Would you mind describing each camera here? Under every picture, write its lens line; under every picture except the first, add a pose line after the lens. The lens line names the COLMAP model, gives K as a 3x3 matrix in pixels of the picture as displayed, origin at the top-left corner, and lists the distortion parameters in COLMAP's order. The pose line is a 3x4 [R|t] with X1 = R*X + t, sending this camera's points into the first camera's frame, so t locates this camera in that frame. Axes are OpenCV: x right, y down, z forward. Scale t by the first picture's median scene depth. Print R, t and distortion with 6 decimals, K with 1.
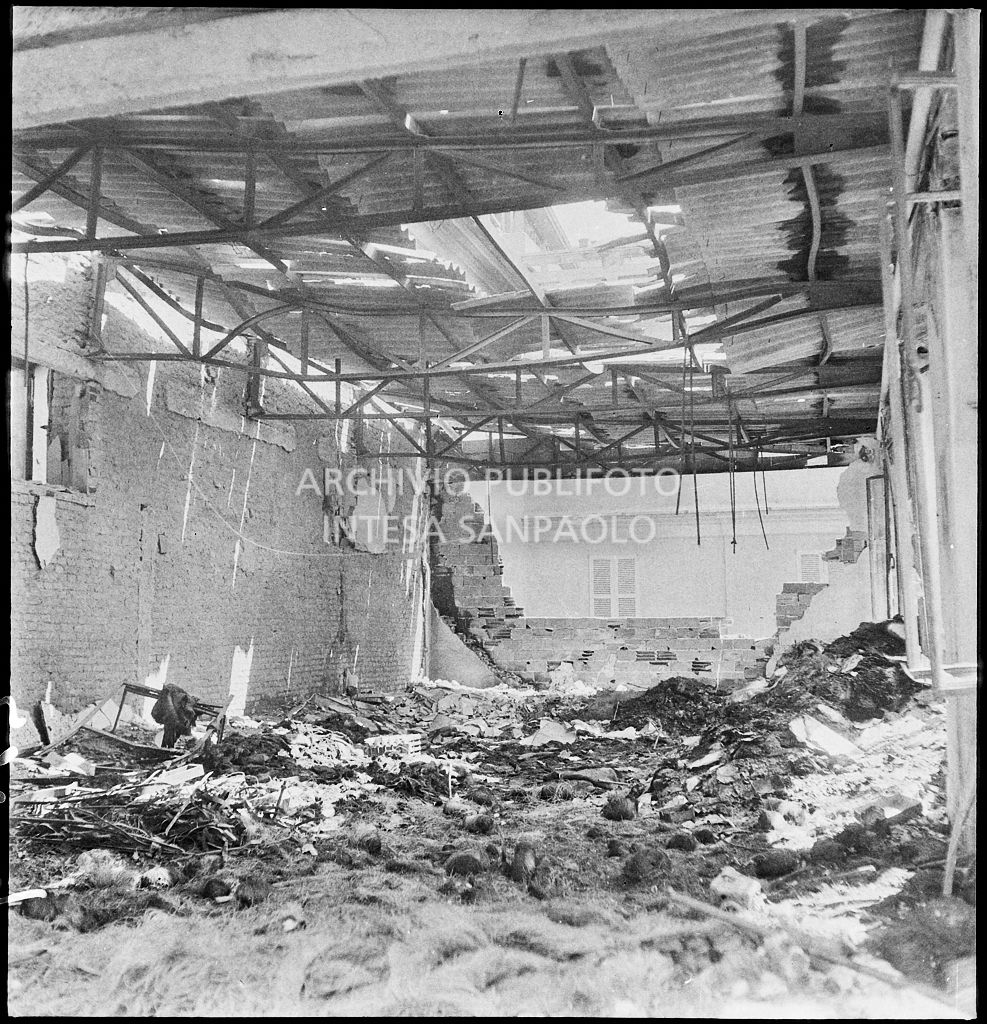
lens RADIAL K [[1302.9, 0, 493.5], [0, 1302.9, 497.0], [0, 0, 1]] dist [-0.017486, -0.010574]
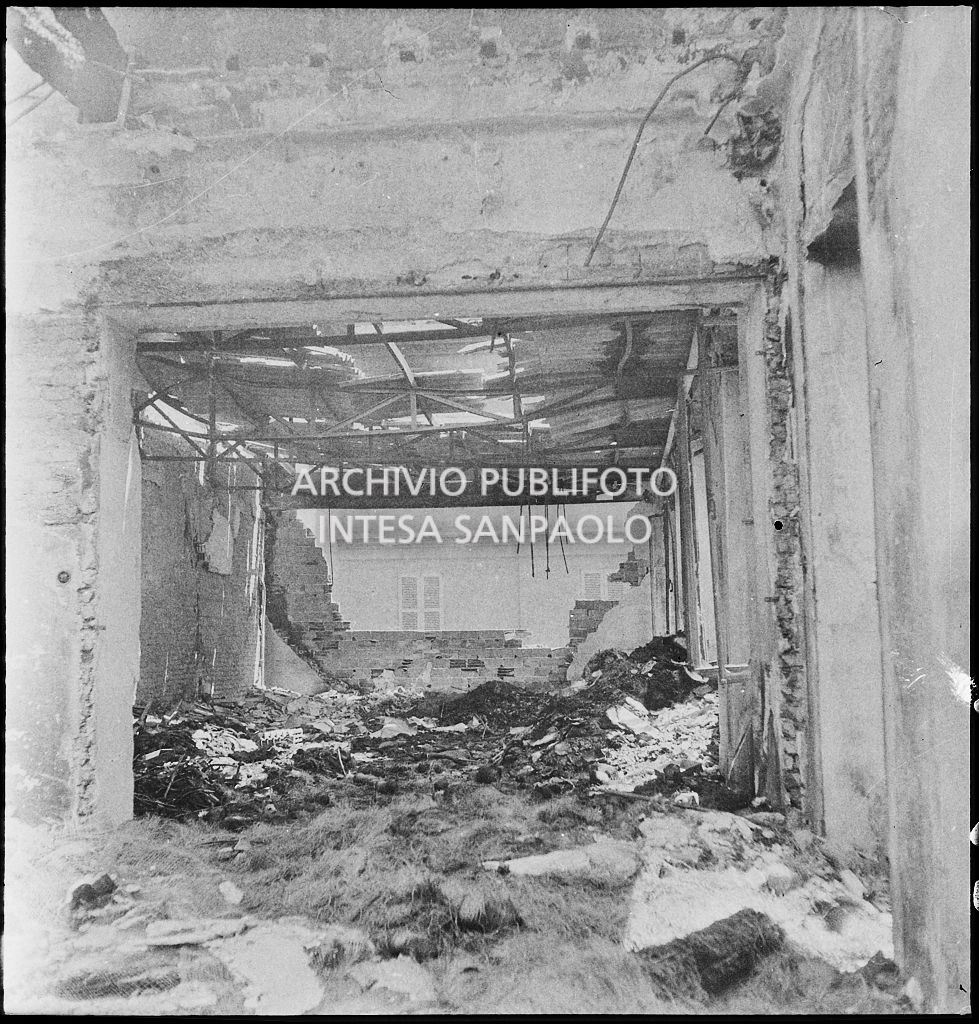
lens RADIAL K [[1301.0, 0, 494.6], [0, 1301.0, 521.5], [0, 0, 1]] dist [0.045396, -0.198935]
pose [[0.984183, 0.010555, 0.176838, -0.103137], [-0.012653, 0.999862, 0.010743, -0.030089], [-0.176700, -0.012810, 0.984181, -0.252706]]
